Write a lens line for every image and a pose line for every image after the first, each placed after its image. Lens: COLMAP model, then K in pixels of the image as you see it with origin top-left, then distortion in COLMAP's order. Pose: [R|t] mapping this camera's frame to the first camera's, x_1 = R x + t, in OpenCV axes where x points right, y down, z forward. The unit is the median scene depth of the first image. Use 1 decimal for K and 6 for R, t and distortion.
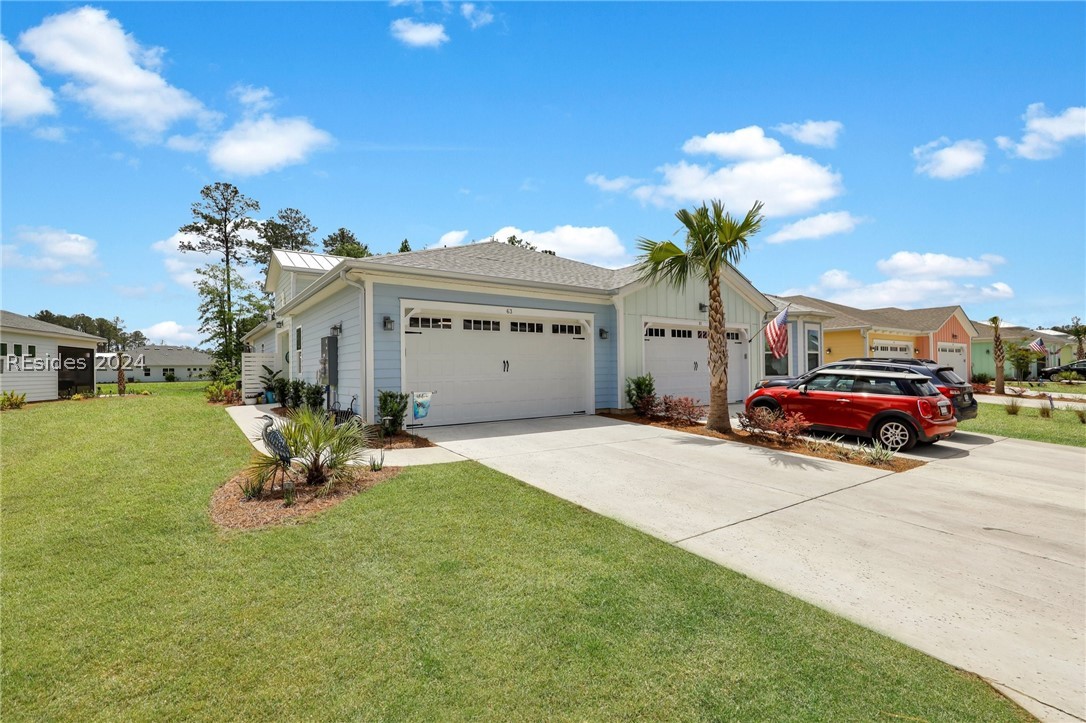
lens RADIAL K [[487.1, 0, 542.6], [0, 487.1, 363.8], [0, 0, 1]] dist [-0.001068, -0.000050]
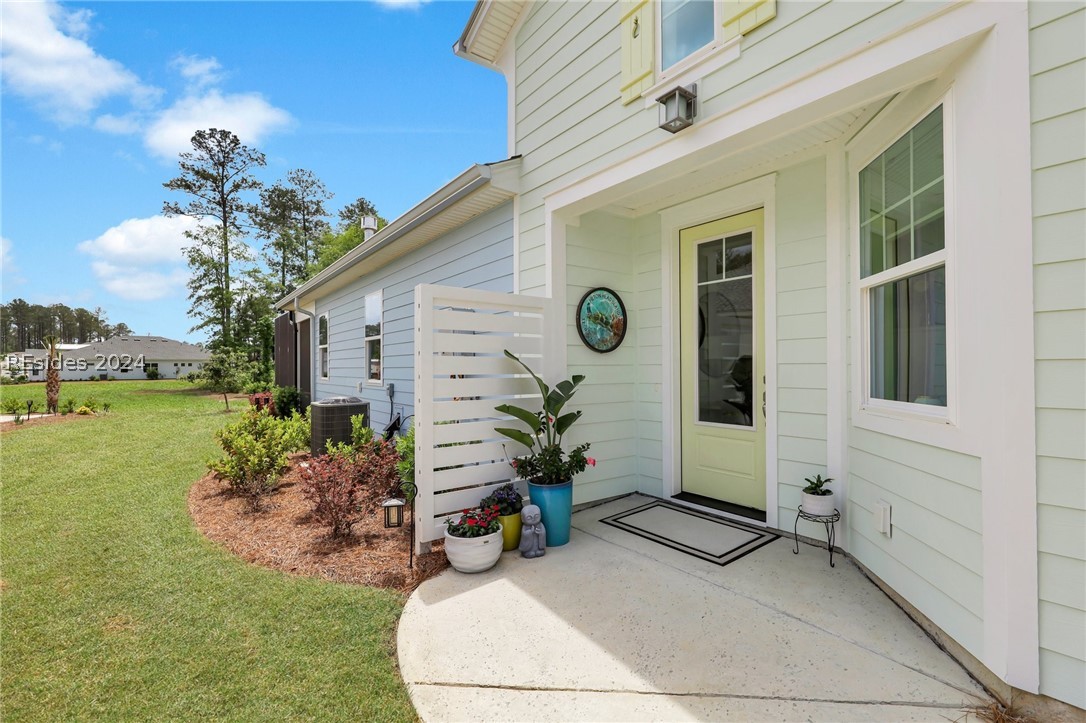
lens RADIAL K [[487.1, 0, 543.3], [0, 487.1, 364.0], [0, 0, 1]] dist [-0.001068, -0.000050]
pose [[0.999836, 0.008063, 0.016205, -0.140119], [-0.008141, 0.999956, 0.004745, 0.001766], [-0.016166, -0.004876, 0.999857, 0.197676]]
